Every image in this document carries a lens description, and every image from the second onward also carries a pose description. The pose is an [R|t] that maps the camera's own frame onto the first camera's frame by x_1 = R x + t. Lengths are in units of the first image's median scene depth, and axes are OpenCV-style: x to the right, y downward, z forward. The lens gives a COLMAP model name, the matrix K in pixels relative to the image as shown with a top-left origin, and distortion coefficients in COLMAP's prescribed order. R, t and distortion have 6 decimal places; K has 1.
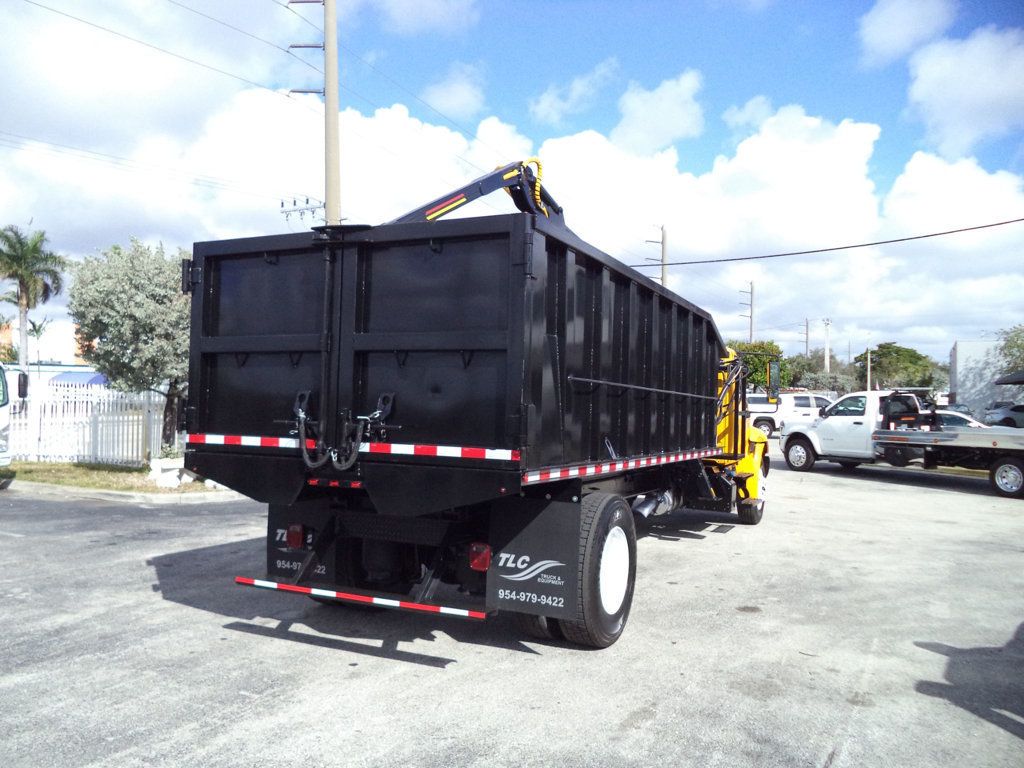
lens RADIAL K [[833.3, 0, 512.0], [0, 833.3, 384.0], [0, 0, 1]] dist [-0.063434, 0.085013]
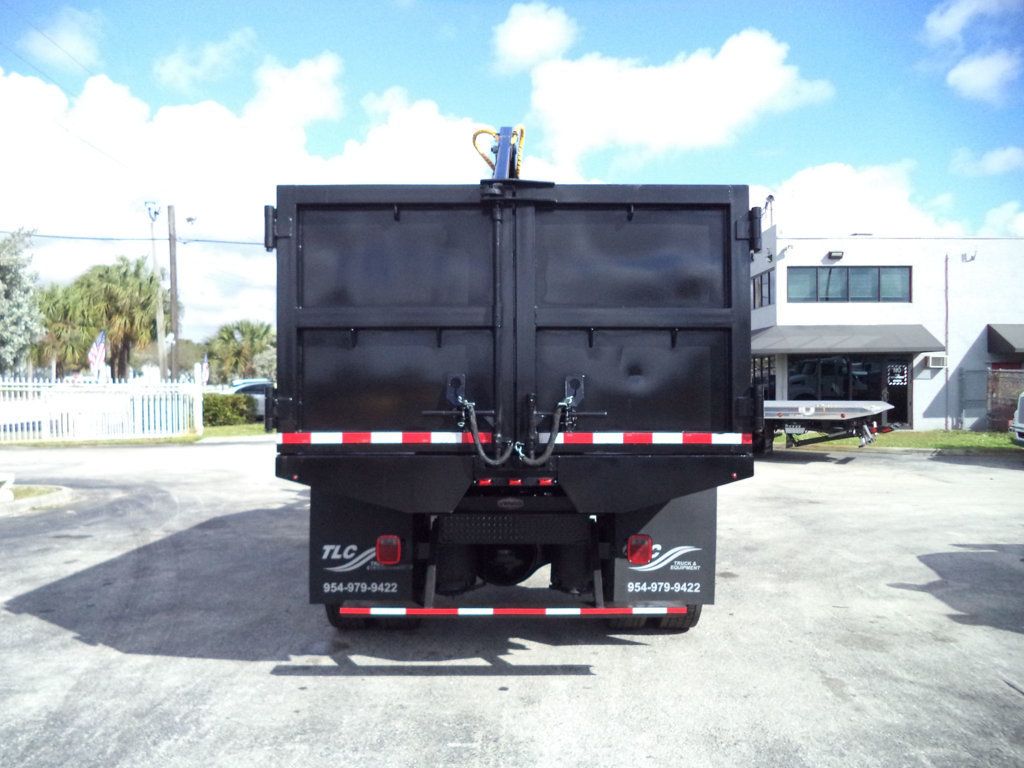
lens RADIAL K [[810.4, 0, 511.9], [0, 810.4, 372.3], [0, 0, 1]] dist [-0.006519, -0.006690]
pose [[0.909852, -0.015382, 0.414649, -0.520270], [0.010100, 0.999838, 0.014928, -0.005344], [-0.414811, -0.009395, 0.909859, 0.227875]]
